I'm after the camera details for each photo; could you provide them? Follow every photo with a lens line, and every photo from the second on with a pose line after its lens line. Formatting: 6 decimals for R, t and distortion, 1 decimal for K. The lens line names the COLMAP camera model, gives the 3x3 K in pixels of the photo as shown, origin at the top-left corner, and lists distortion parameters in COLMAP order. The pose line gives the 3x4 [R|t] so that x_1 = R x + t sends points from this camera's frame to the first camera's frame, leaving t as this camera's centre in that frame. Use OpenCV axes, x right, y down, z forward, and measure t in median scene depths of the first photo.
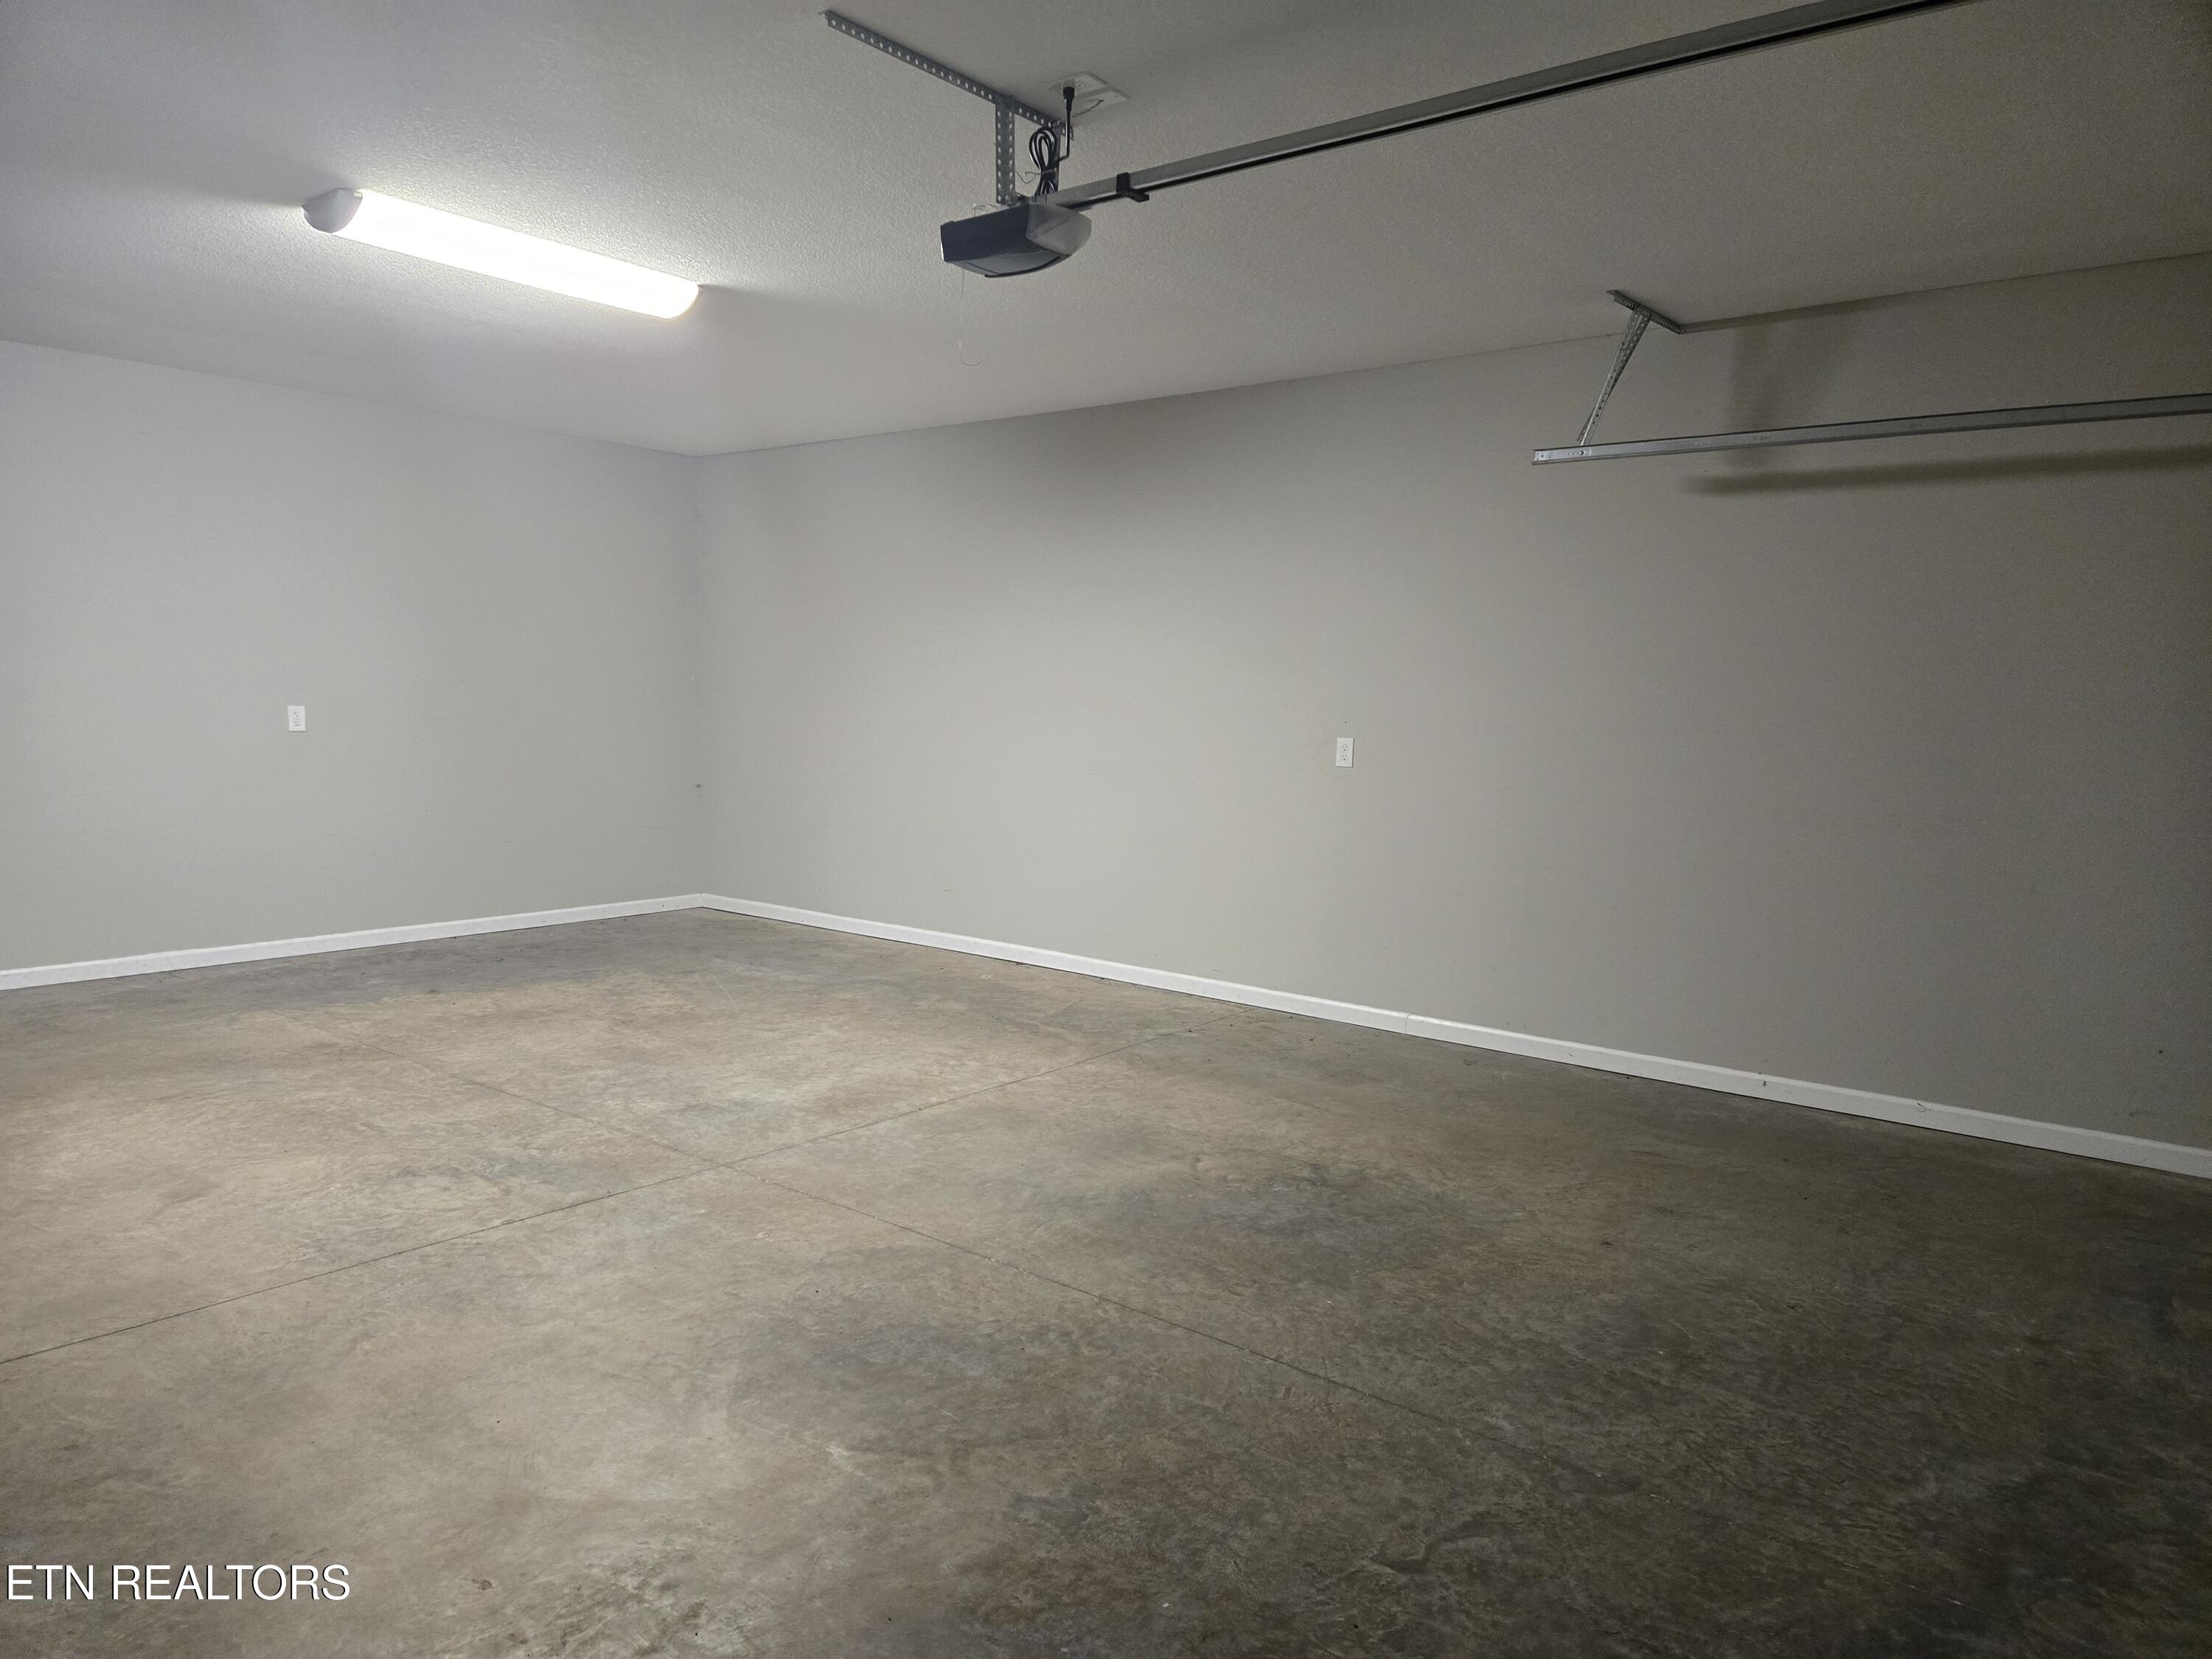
lens RADIAL K [[1498.4, 0, 1085.7], [0, 1498.4, 813.7], [0, 0, 1]] dist [0.073653, -0.060551]
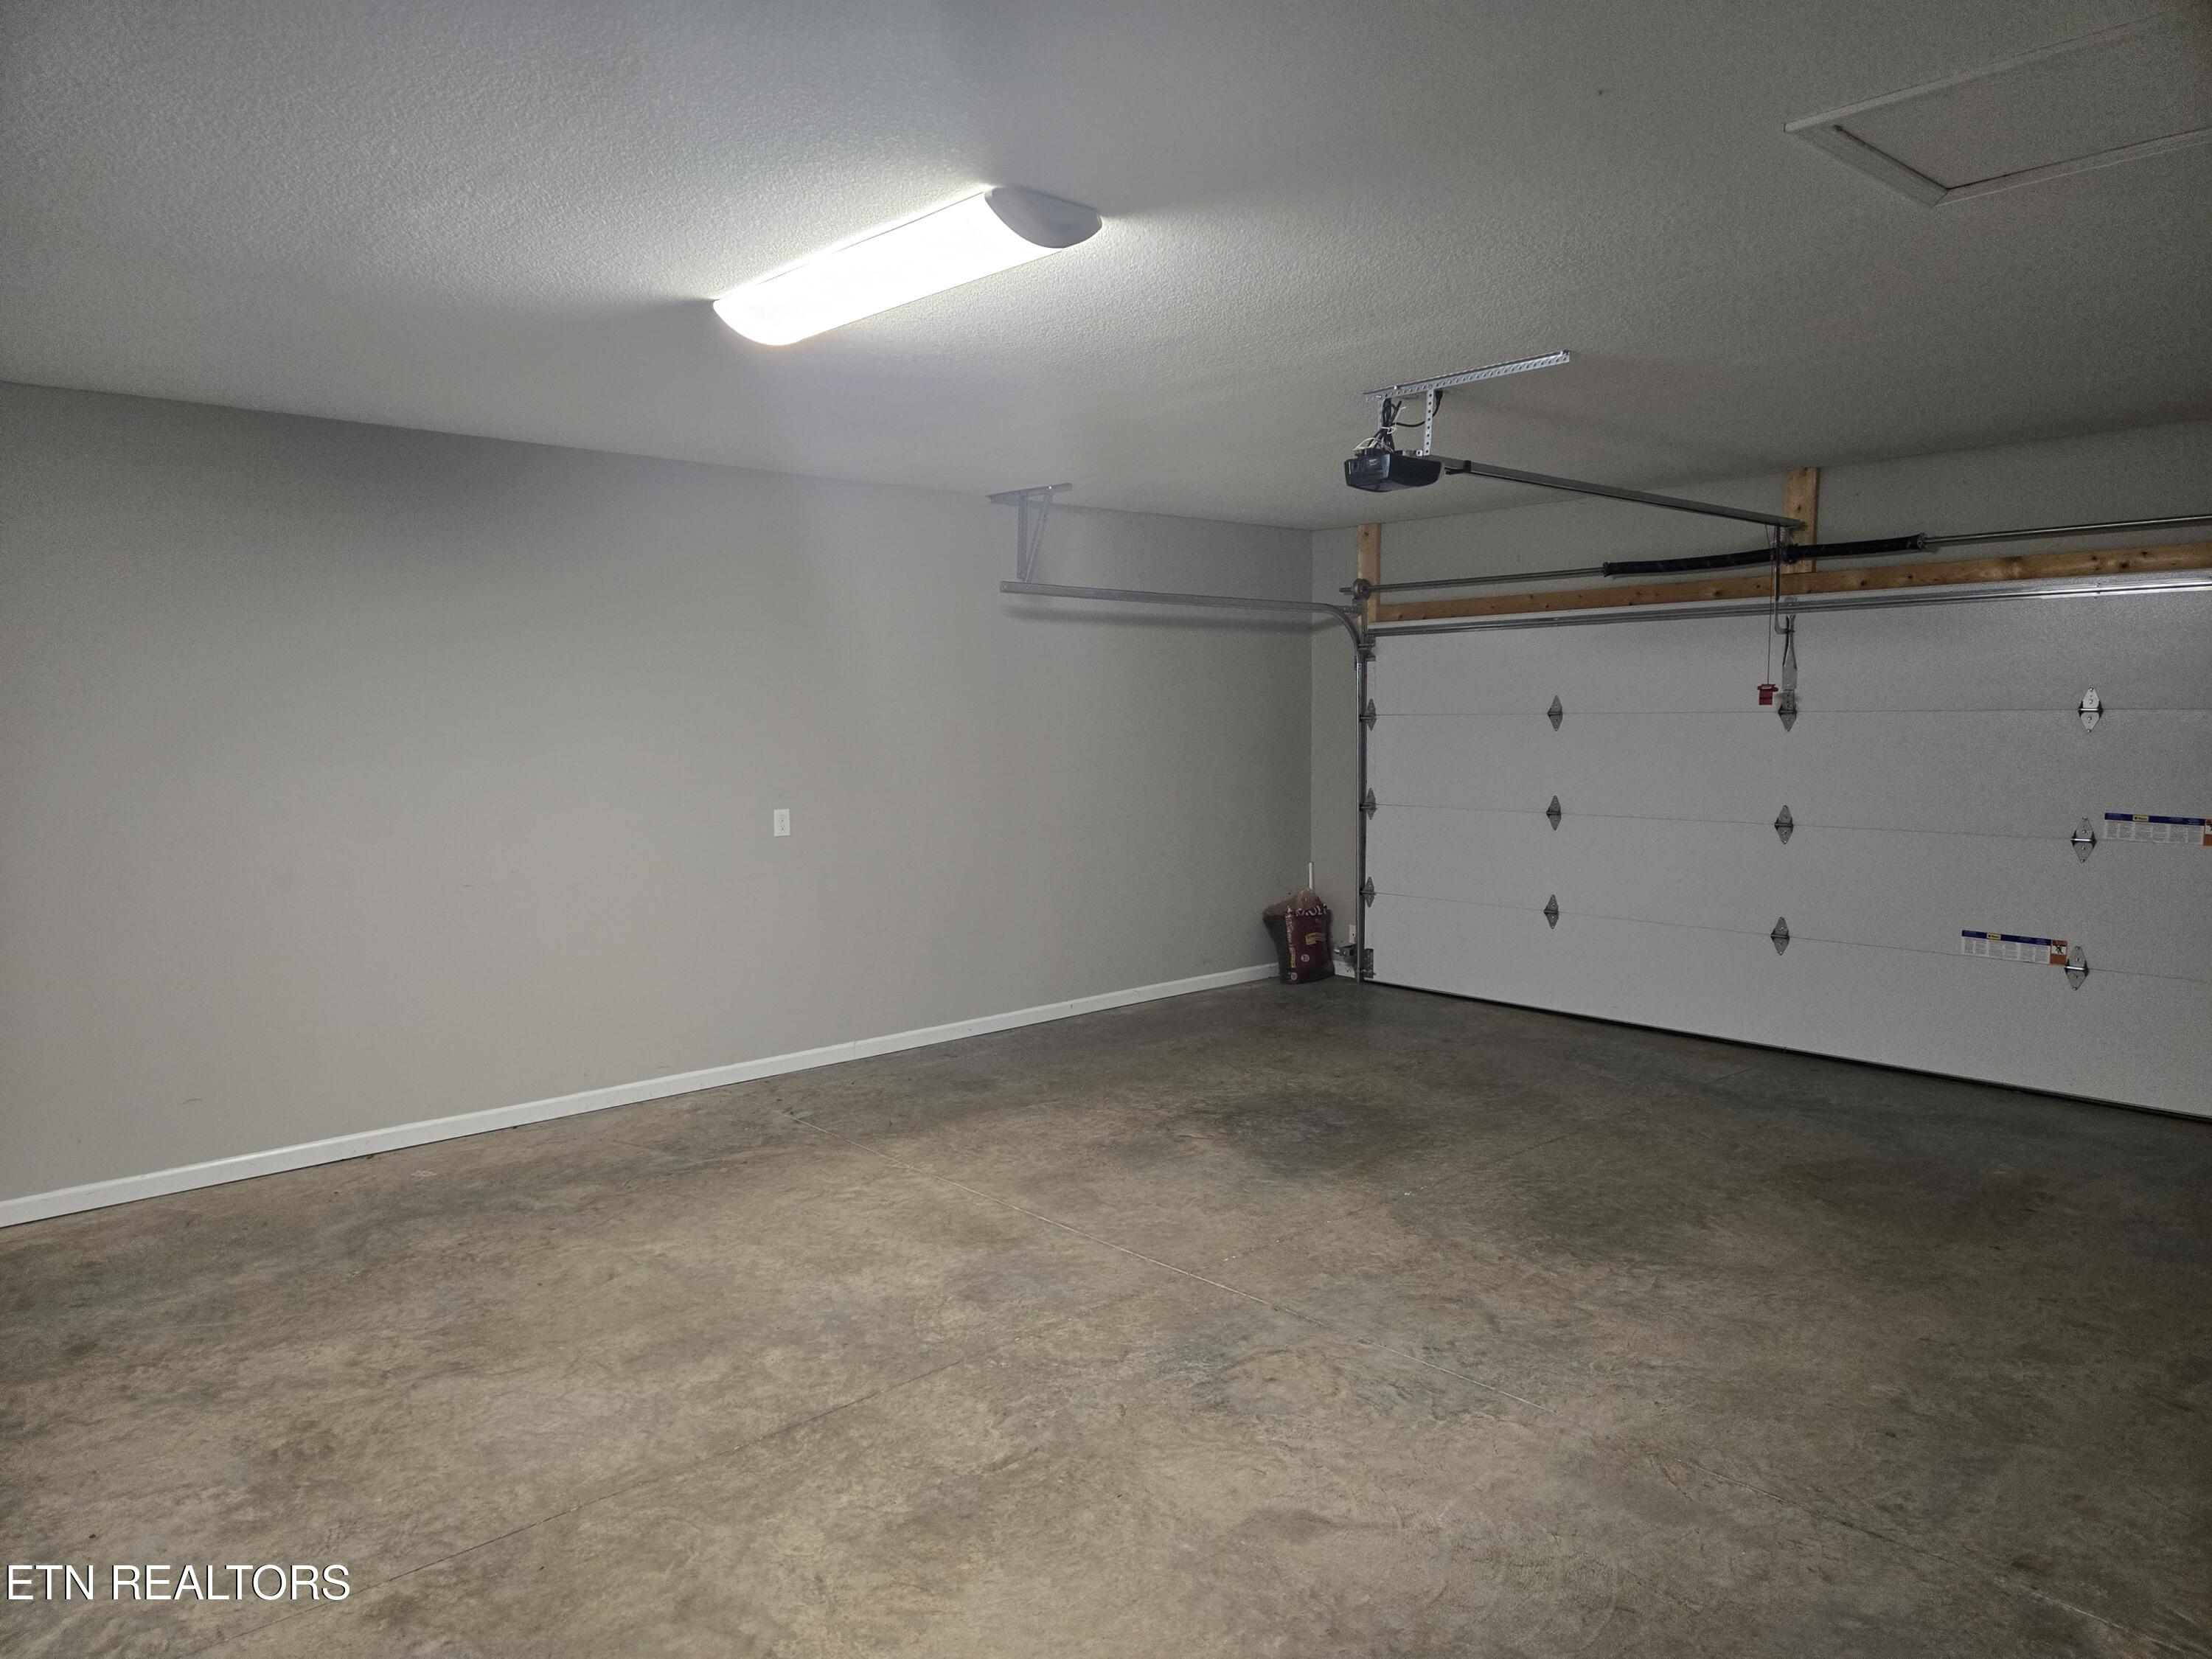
lens RADIAL K [[1498.4, 0, 1085.7], [0, 1498.4, 813.7], [0, 0, 1]] dist [0.073653, -0.060551]
pose [[0.148622, -0.097949, 0.984031, -1.226213], [0.094661, 0.991922, 0.084437, -0.168868], [-0.984353, 0.080600, 0.156694, 0.884714]]
